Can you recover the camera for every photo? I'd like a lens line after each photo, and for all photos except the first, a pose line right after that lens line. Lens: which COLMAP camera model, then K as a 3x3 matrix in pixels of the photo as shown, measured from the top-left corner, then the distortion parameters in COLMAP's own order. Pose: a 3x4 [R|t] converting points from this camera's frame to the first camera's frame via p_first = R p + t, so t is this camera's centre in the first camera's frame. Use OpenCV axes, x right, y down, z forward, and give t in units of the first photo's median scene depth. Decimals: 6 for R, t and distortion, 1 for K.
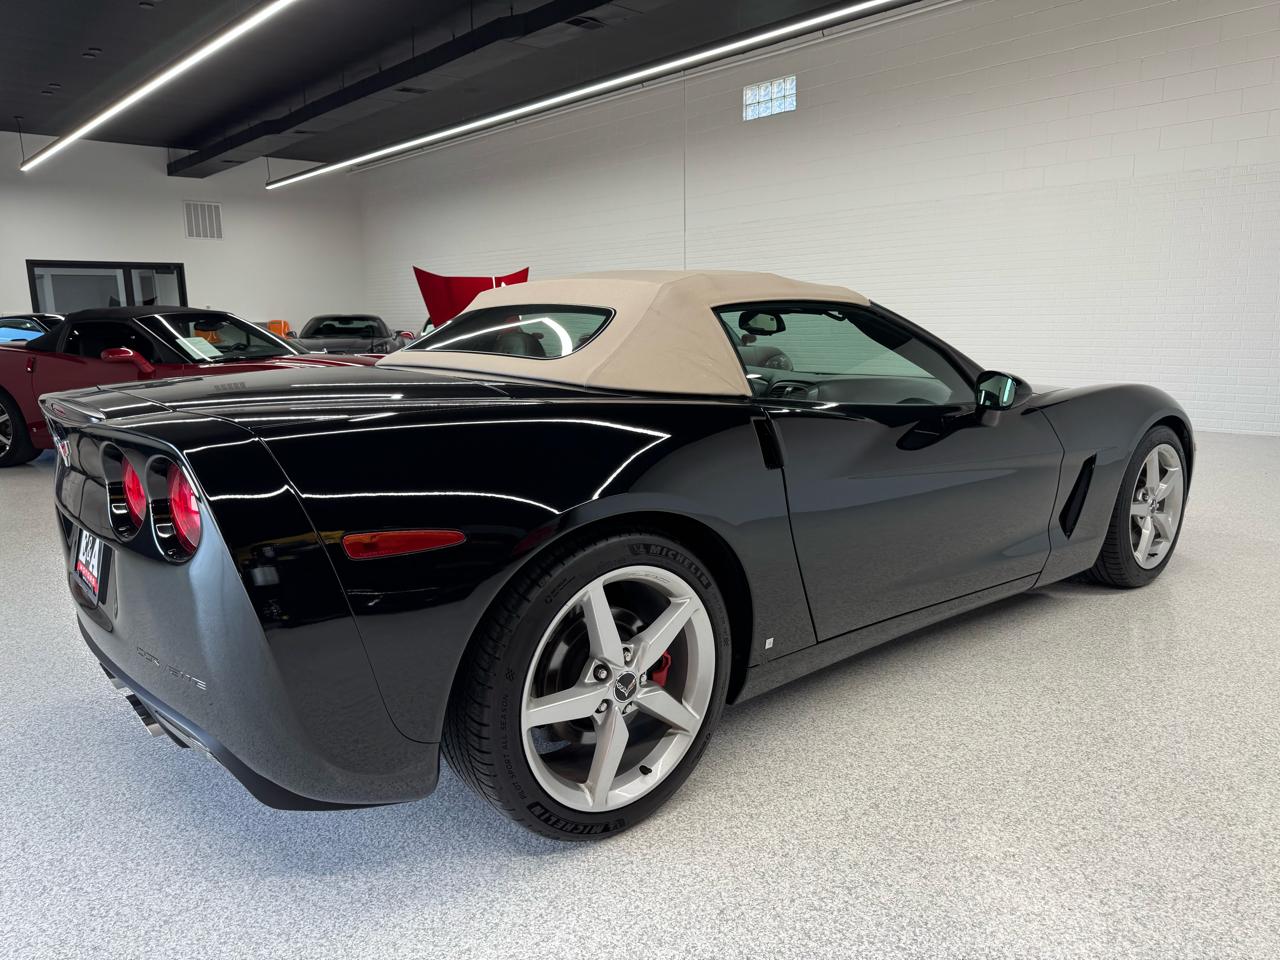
lens RADIAL K [[885.2, 0, 640.0], [0, 885.2, 480.0], [0, 0, 1]] dist [0.012777, -0.014680]
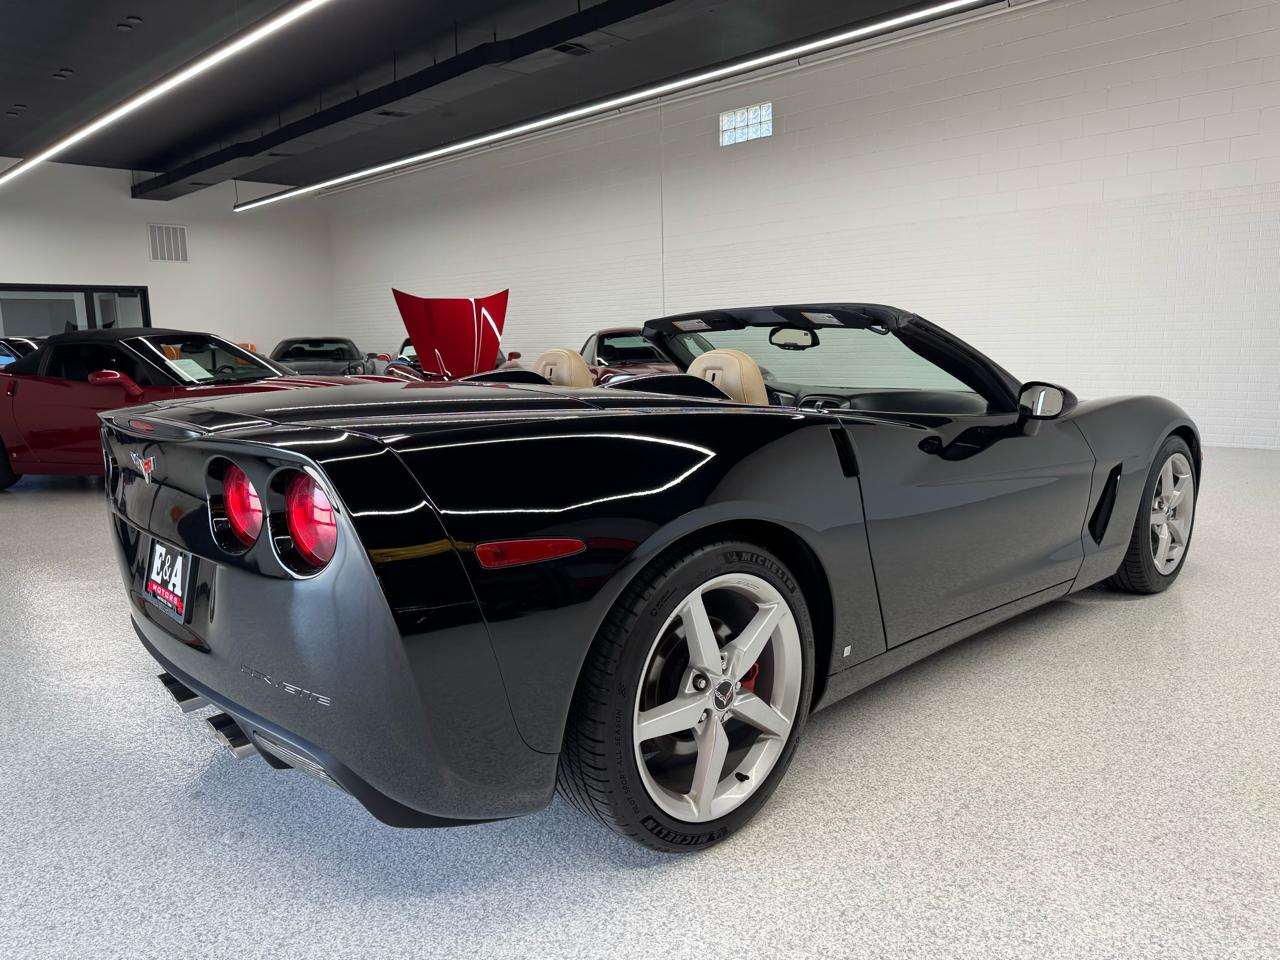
lens RADIAL K [[887.4, 0, 641.0], [0, 887.4, 474.9], [0, 0, 1]] dist [0.003205, -0.003854]
pose [[0.998732, -0.012149, 0.048854, -0.131393], [0.013650, 0.999441, -0.030510, 0.011765], [-0.048456, 0.031138, 0.998340, -0.008272]]
